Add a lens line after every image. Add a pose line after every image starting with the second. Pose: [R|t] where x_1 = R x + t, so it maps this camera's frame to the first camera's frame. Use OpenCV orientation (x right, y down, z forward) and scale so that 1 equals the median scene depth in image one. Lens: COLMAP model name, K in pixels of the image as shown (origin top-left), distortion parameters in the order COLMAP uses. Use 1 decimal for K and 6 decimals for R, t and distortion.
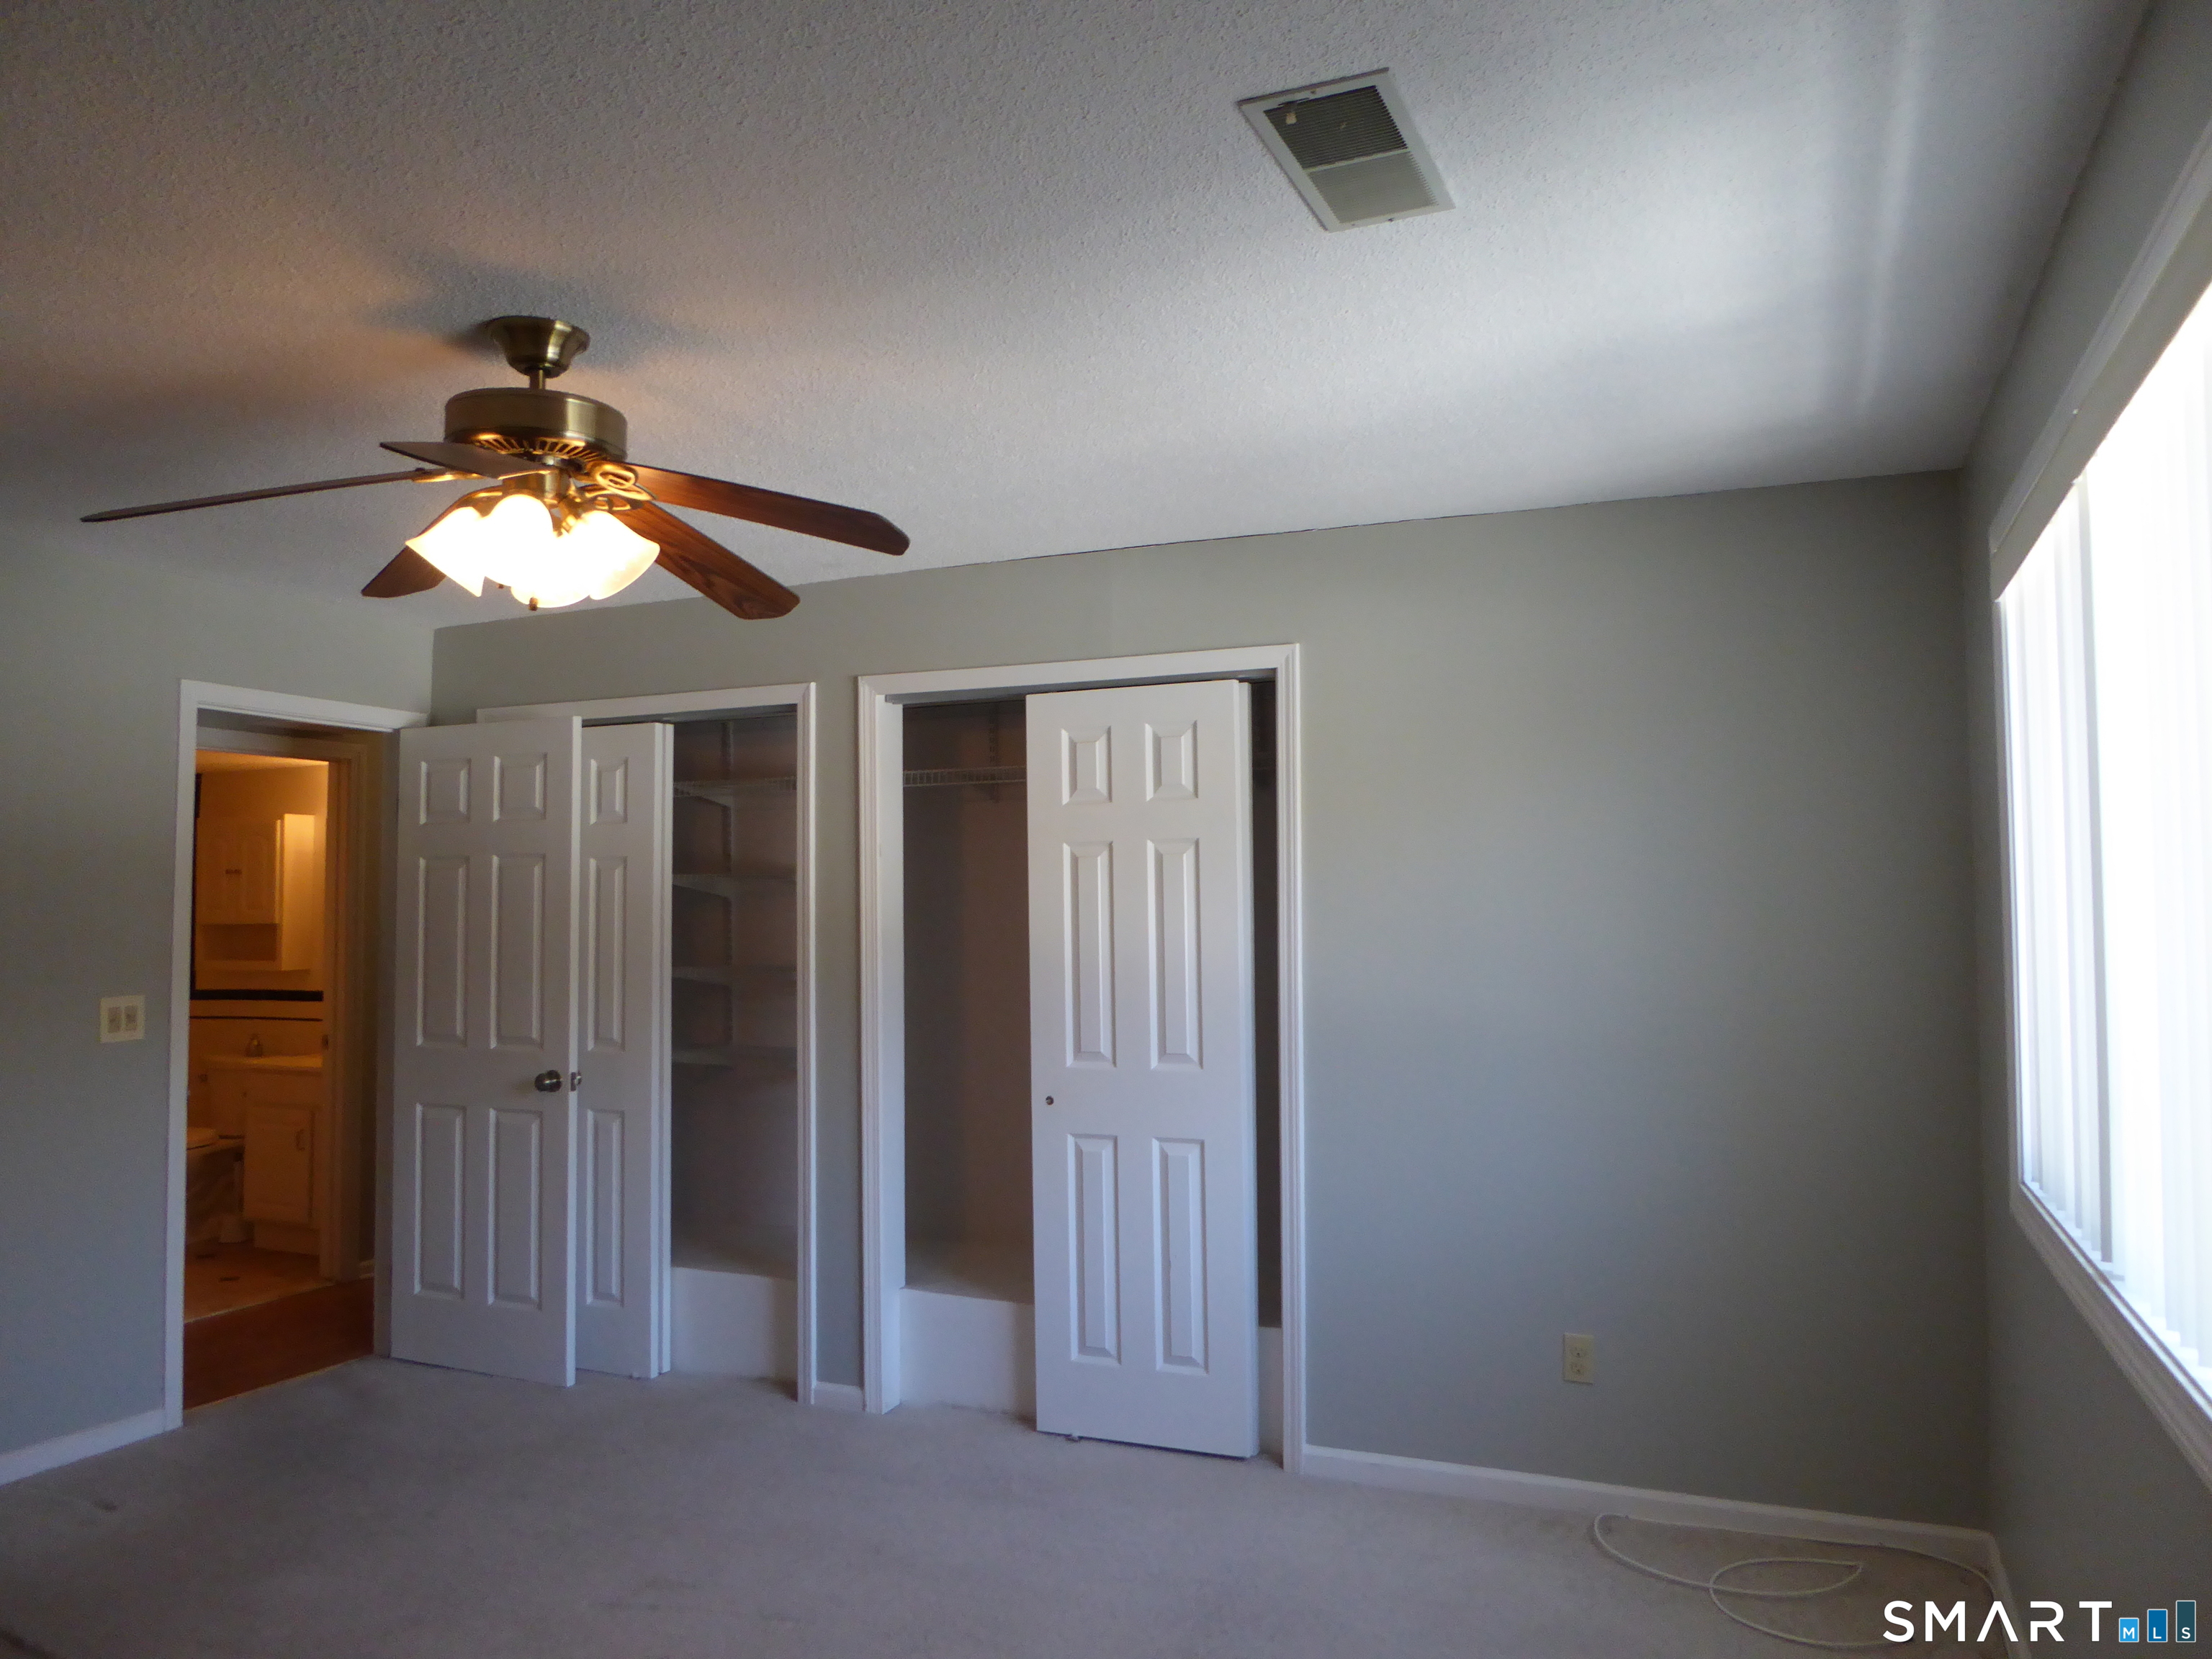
lens RADIAL K [[1584.2, 0, 1114.1], [0, 1584.2, 846.6], [0, 0, 1]] dist [-0.000549, 0.006179]
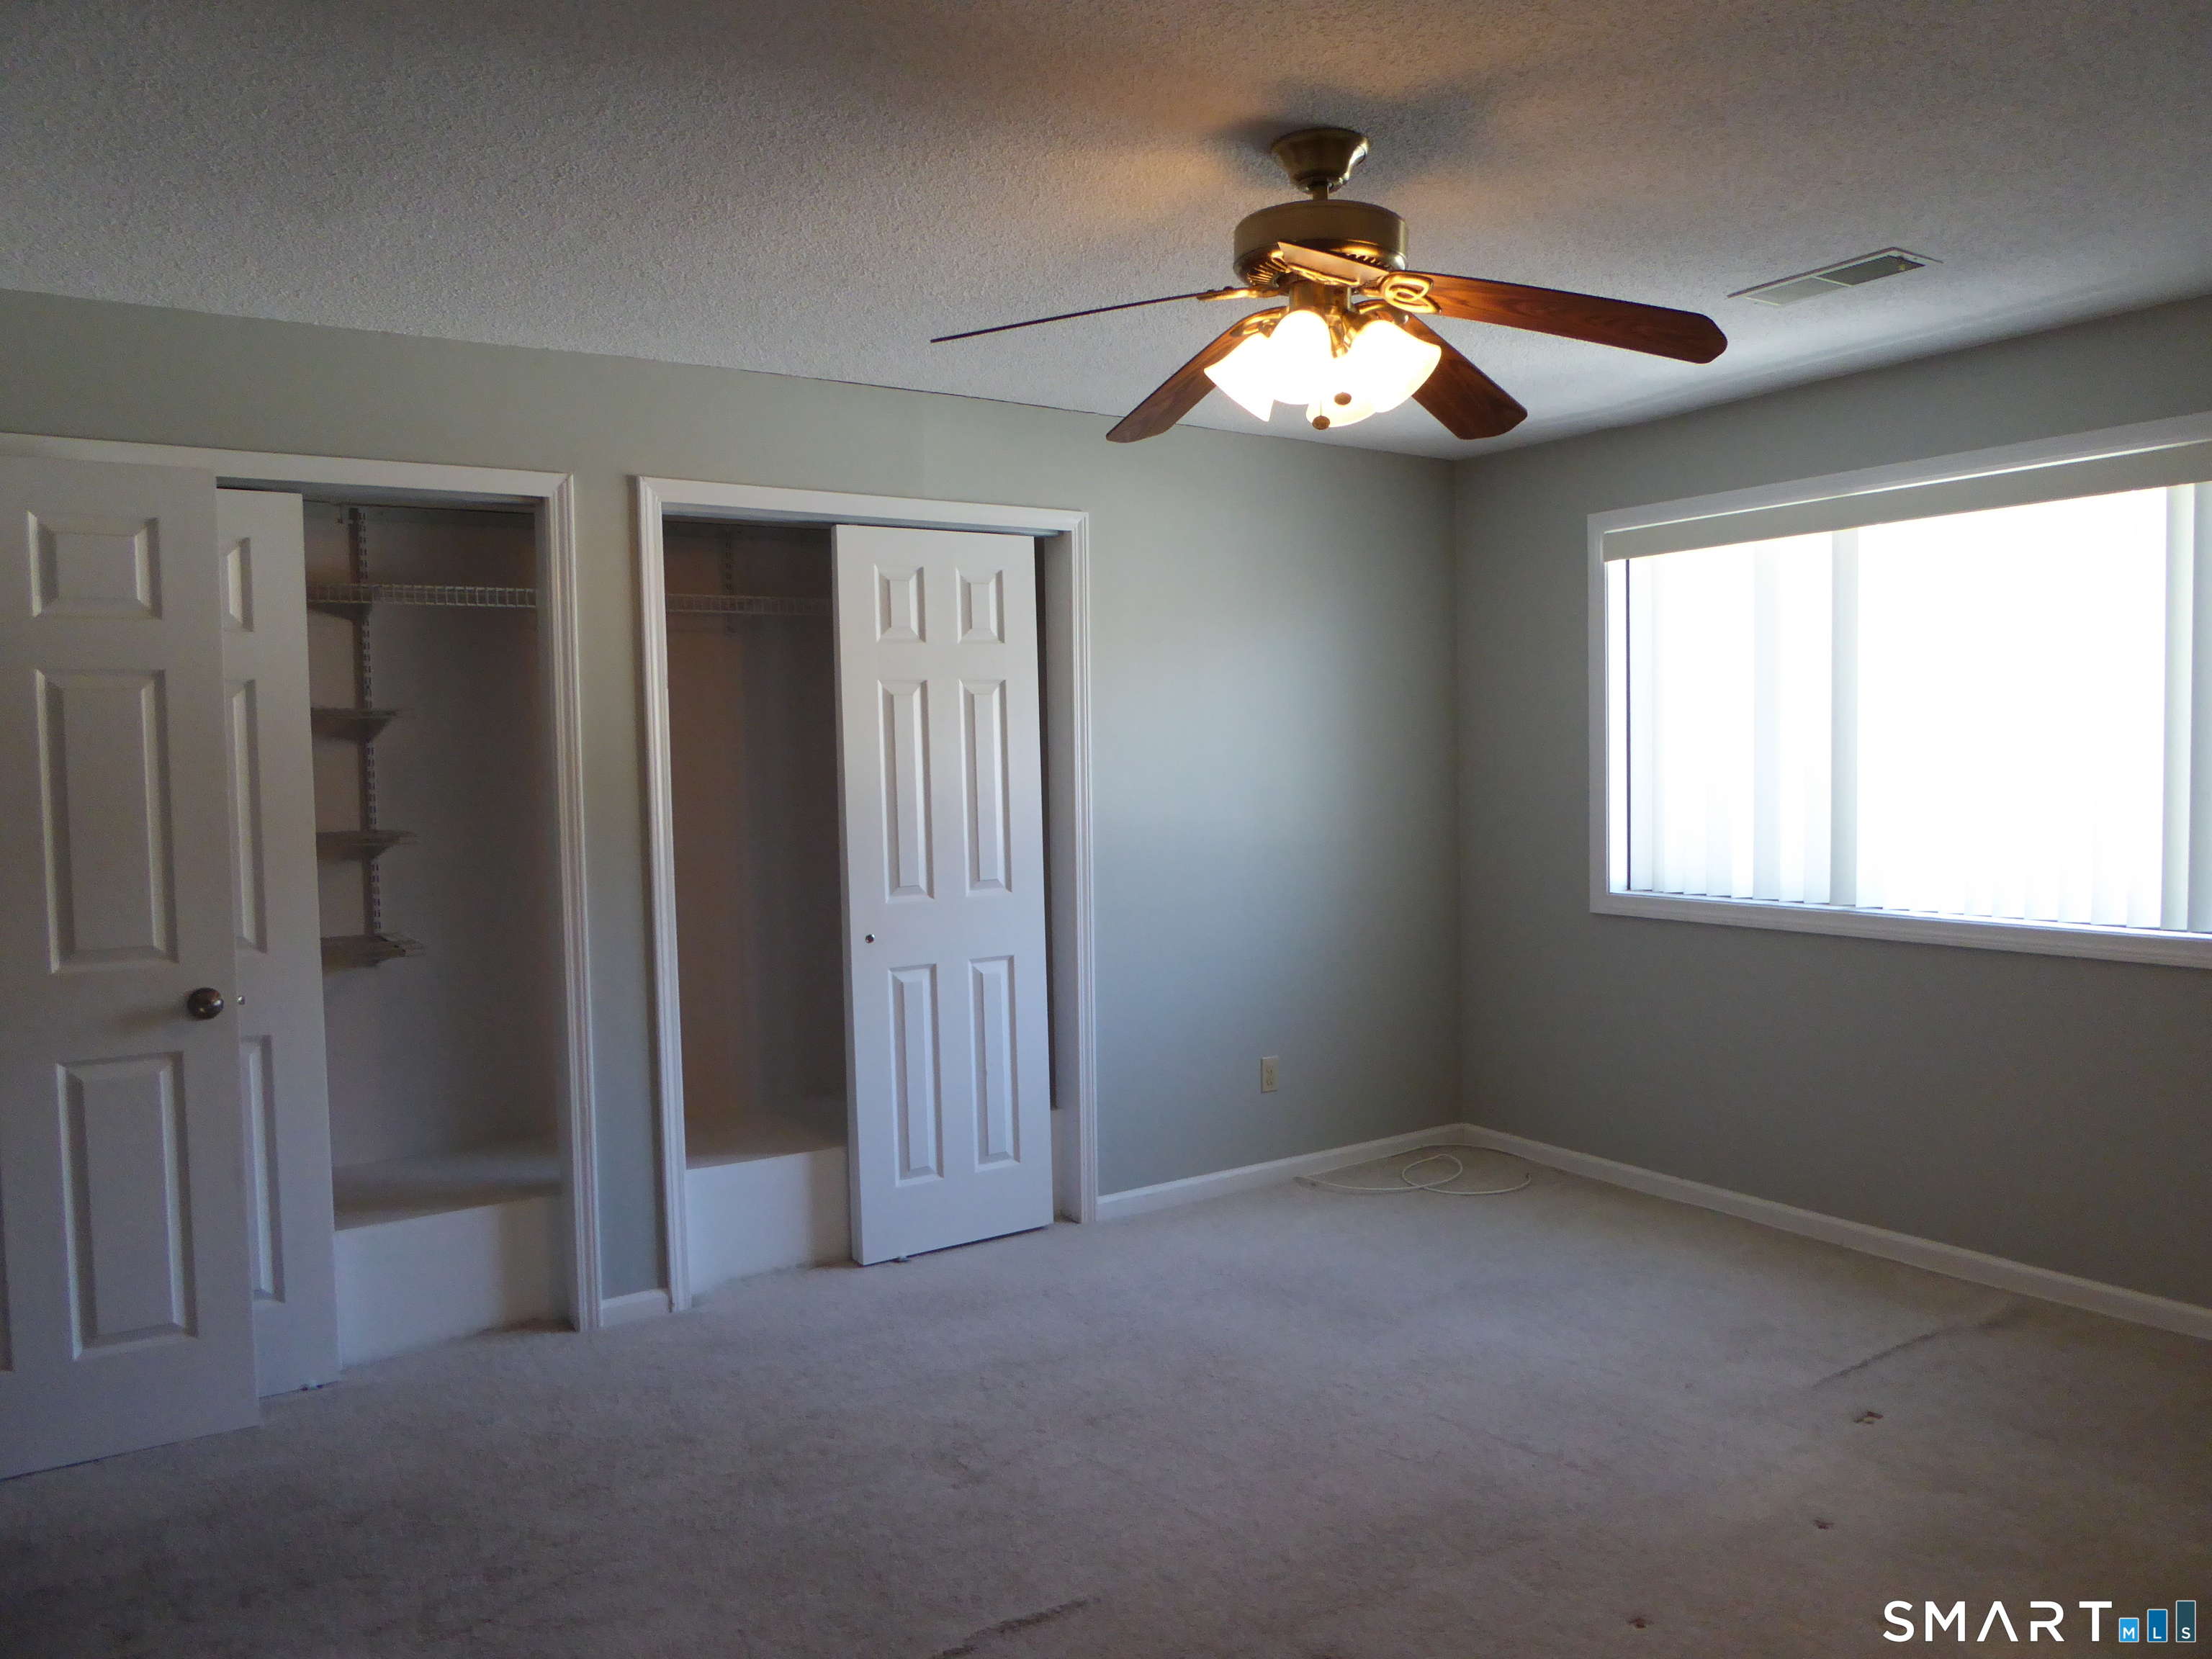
lens RADIAL K [[1584.2, 0, 1113.7], [0, 1584.2, 817.2], [0, 0, 1]] dist [-0.000549, 0.006179]
pose [[0.550218, -0.040209, 0.834053, -0.783555], [-0.014998, 0.998203, 0.058017, 0.023532], [-0.834887, -0.044432, 0.548626, 0.327028]]
